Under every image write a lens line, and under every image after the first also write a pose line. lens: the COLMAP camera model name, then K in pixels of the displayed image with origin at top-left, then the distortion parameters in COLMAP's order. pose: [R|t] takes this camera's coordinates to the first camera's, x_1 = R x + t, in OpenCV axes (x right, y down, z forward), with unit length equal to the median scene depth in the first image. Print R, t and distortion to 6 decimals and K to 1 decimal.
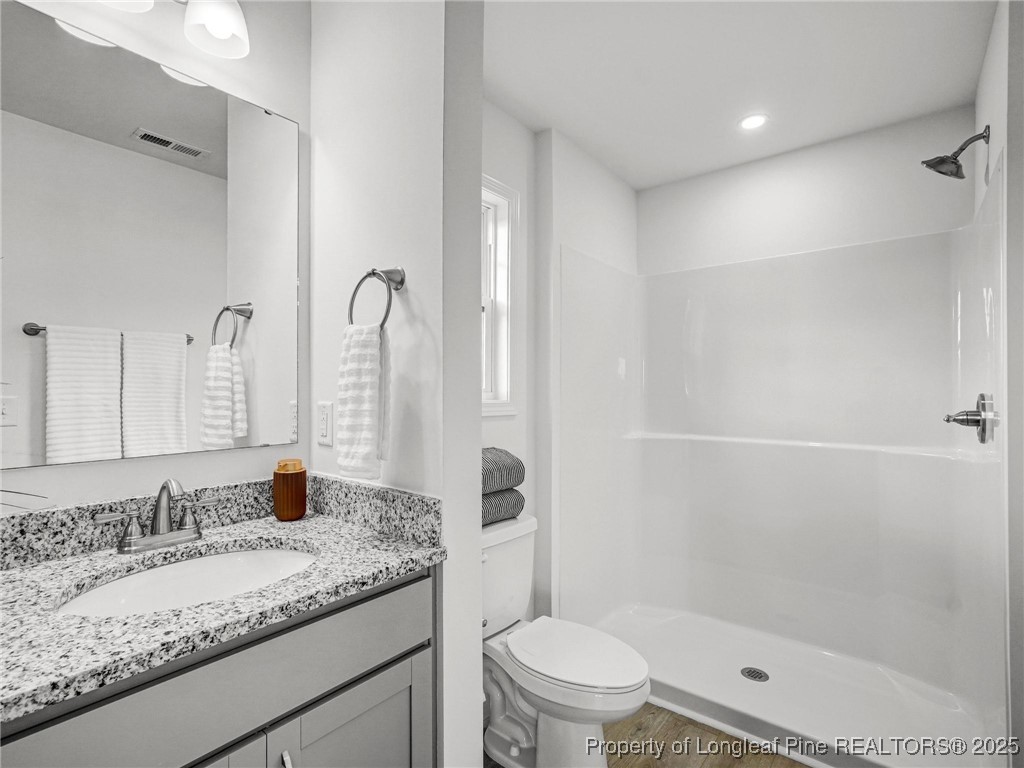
lens RADIAL K [[498.5, 0, 510.4], [0, 498.5, 388.2], [0, 0, 1]] dist [-0.011480, 0.005614]
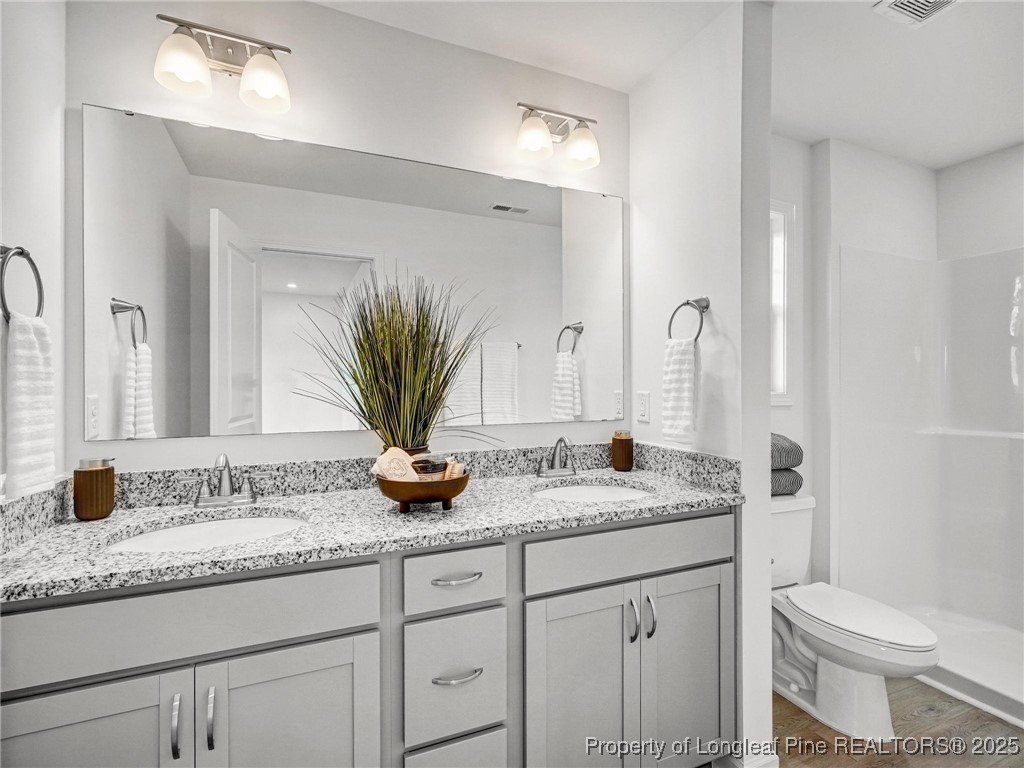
lens RADIAL K [[498.5, 0, 507.1], [0, 498.5, 381.1], [0, 0, 1]] dist [-0.011480, 0.005614]
pose [[0.883122, -0.000222, -0.469143, -0.056479], [0.000680, 0.999999, 0.000808, -0.004005], [0.469142, -0.001033, 0.883122, -0.512413]]
